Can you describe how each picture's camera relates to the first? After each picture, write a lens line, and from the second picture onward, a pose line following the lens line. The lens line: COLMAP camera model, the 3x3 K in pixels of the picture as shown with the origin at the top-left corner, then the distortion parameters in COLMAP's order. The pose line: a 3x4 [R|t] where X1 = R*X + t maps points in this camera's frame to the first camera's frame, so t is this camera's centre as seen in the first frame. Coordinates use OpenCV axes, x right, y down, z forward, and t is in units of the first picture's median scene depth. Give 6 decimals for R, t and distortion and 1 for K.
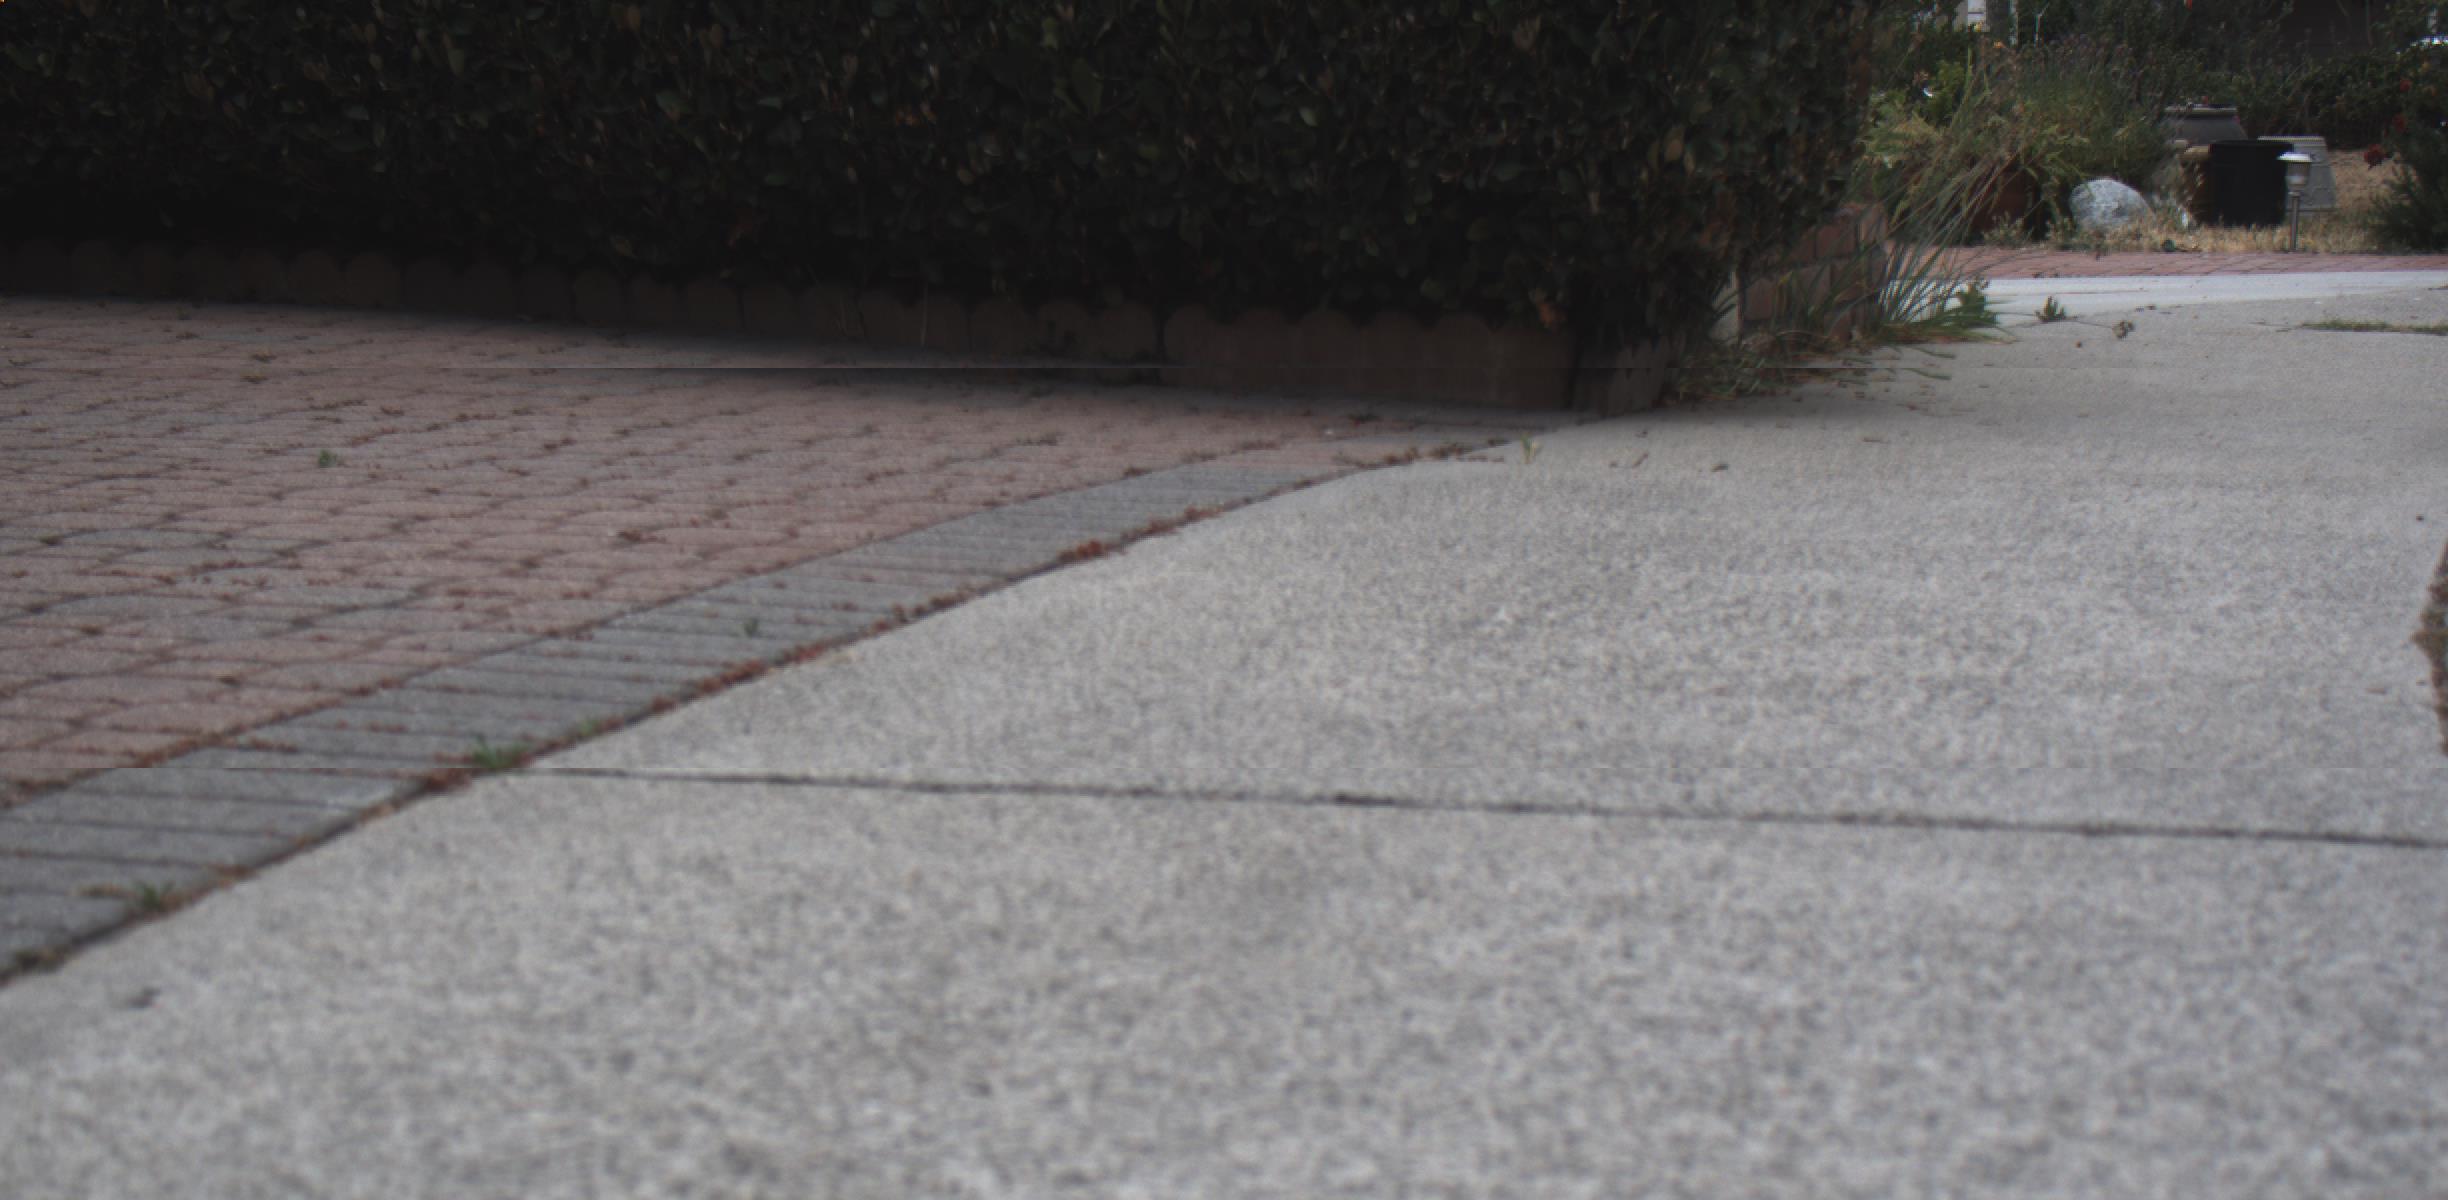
lens RADIAL K [[4636.6, 0, 1282.8], [0, 4636.6, 1031.7], [0, 0, 1]] dist [-0.158106, 0.864068]
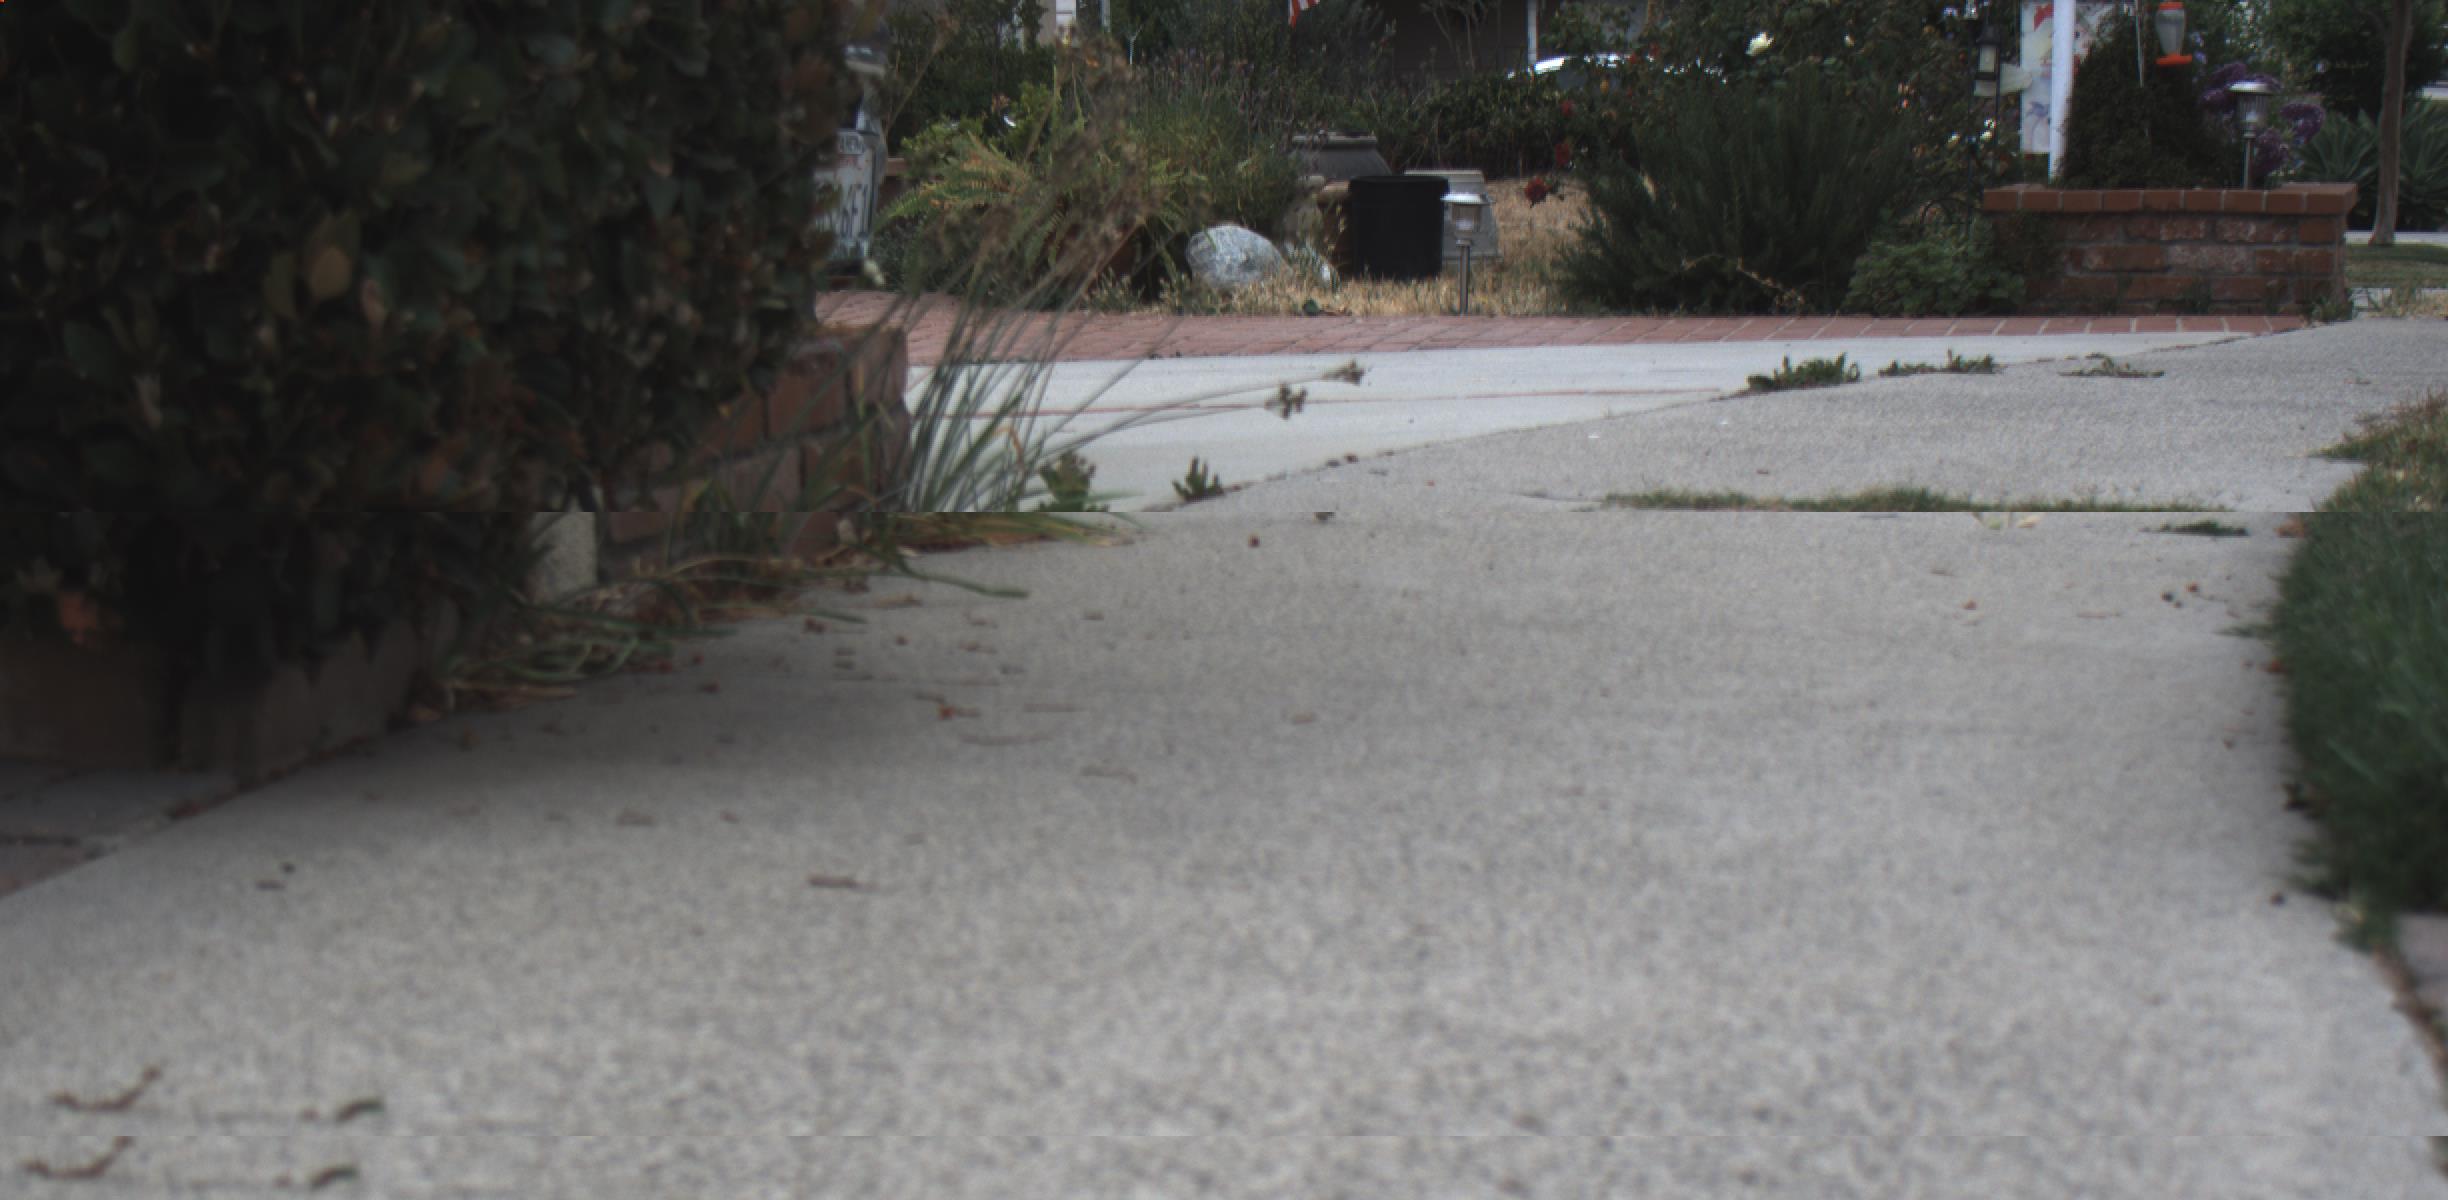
lens RADIAL K [[4636.6, 0, 1282.8], [0, 4636.6, 1031.7], [0, 0, 1]] dist [-0.158106, 0.864068]
pose [[0.981710, -0.042150, 0.185658, 0.073596], [0.043309, 0.999059, -0.002187, -0.097792], [-0.185391, 0.010188, 0.982612, 0.477529]]
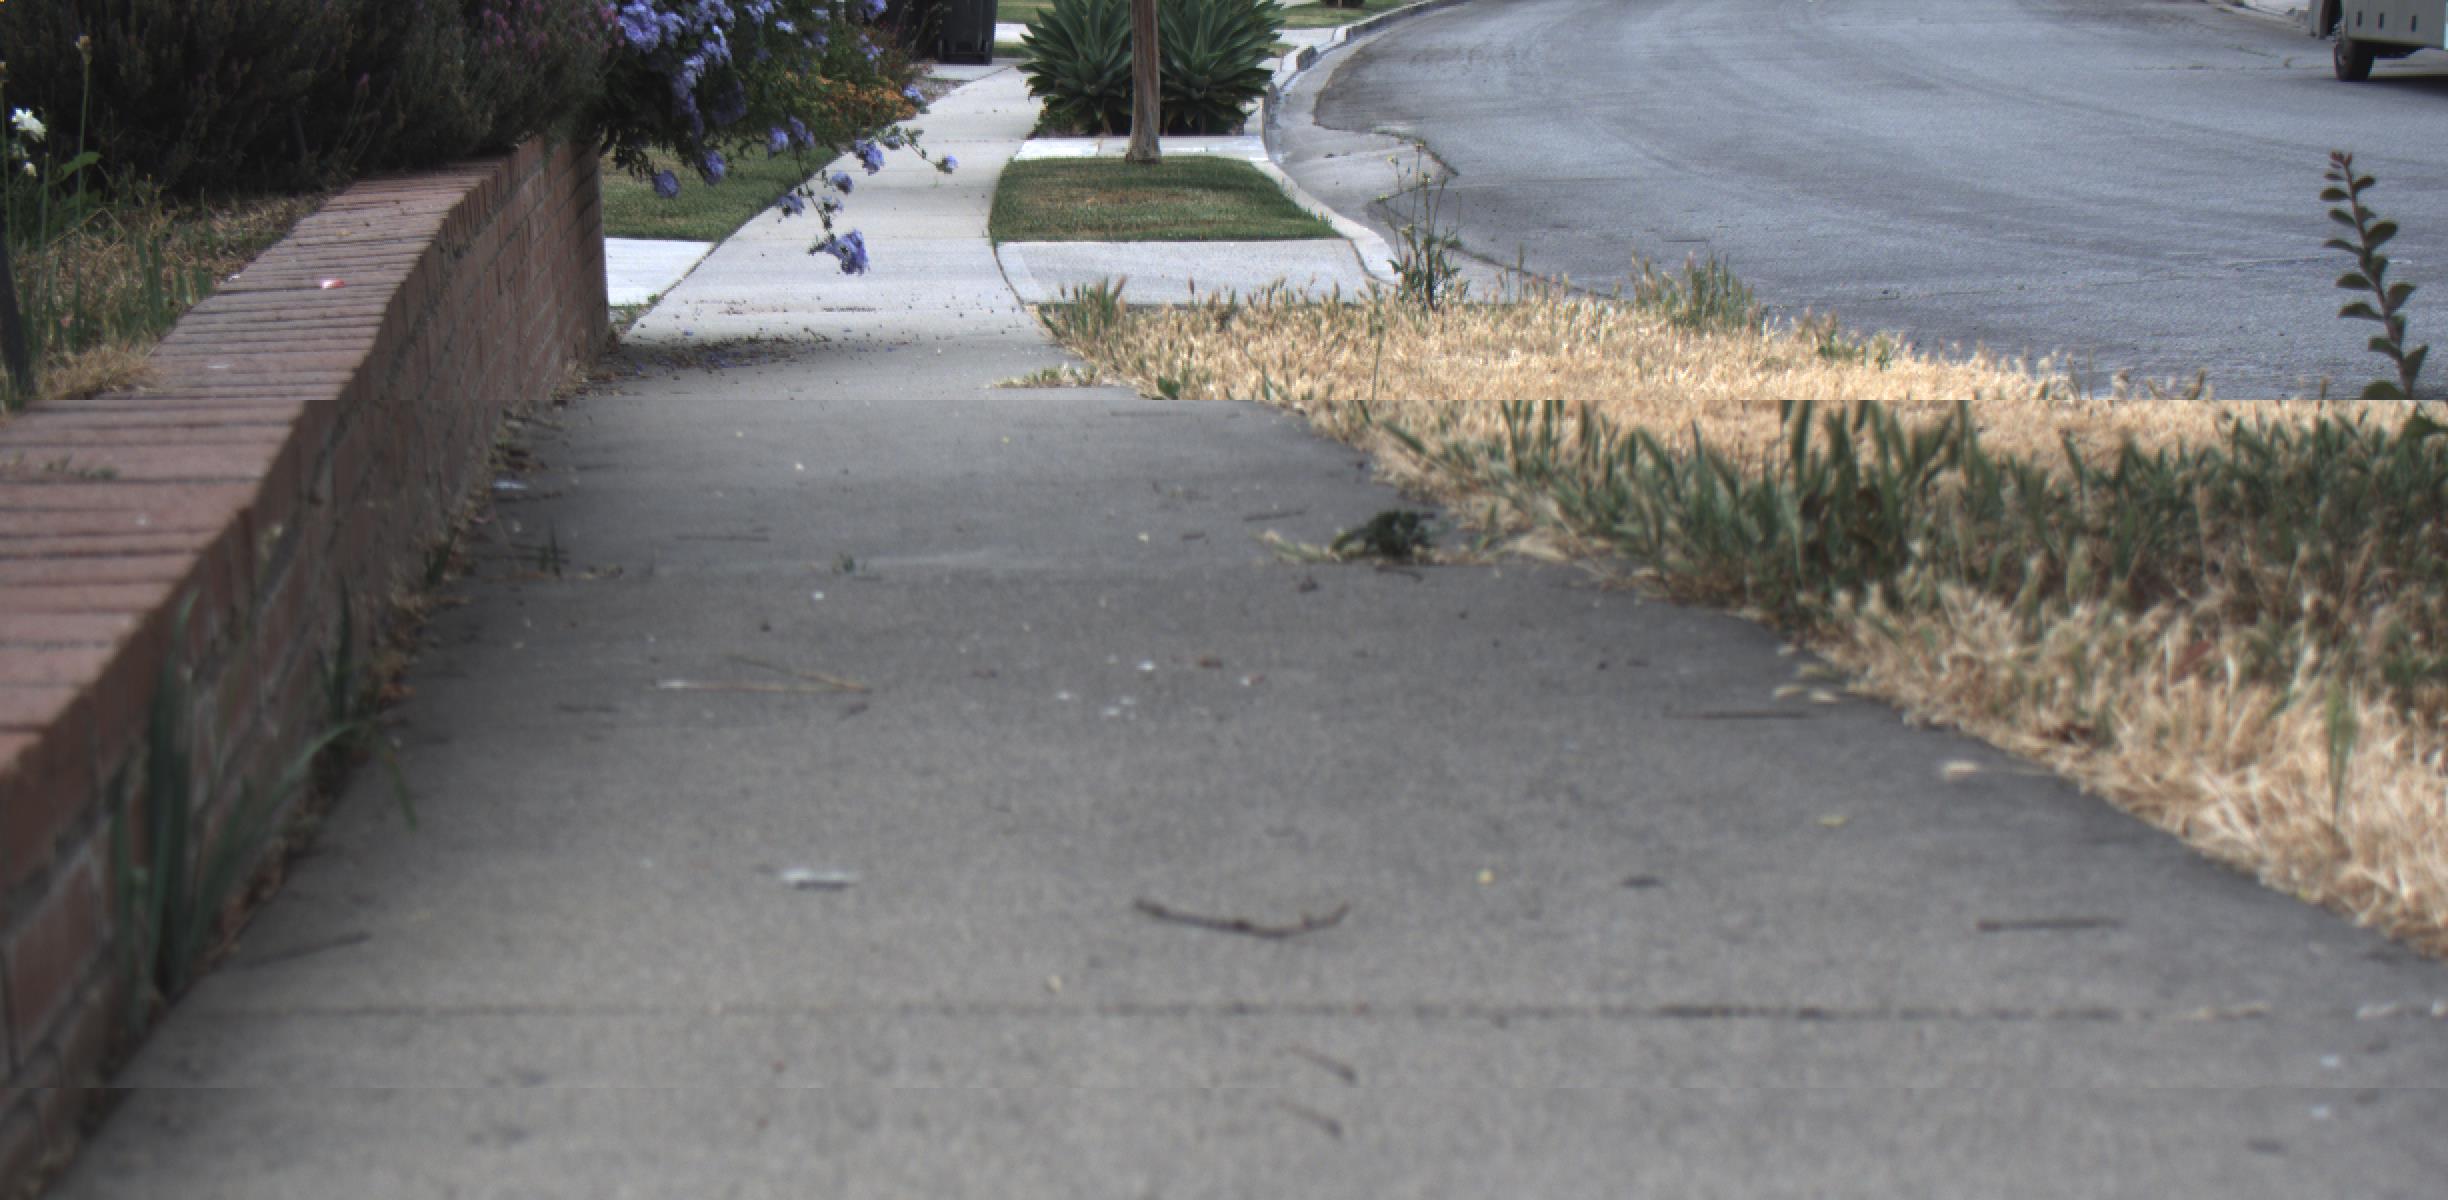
lens RADIAL K [[4636.6, 0, 1282.8], [0, 4636.6, 1031.7], [0, 0, 1]] dist [-0.158106, 0.864068]
pose [[0.905288, -0.113443, 0.409370, 0.858561], [0.107362, 0.993498, 0.037892, -0.399529], [-0.411007, 0.009648, 0.911581, 2.049433]]
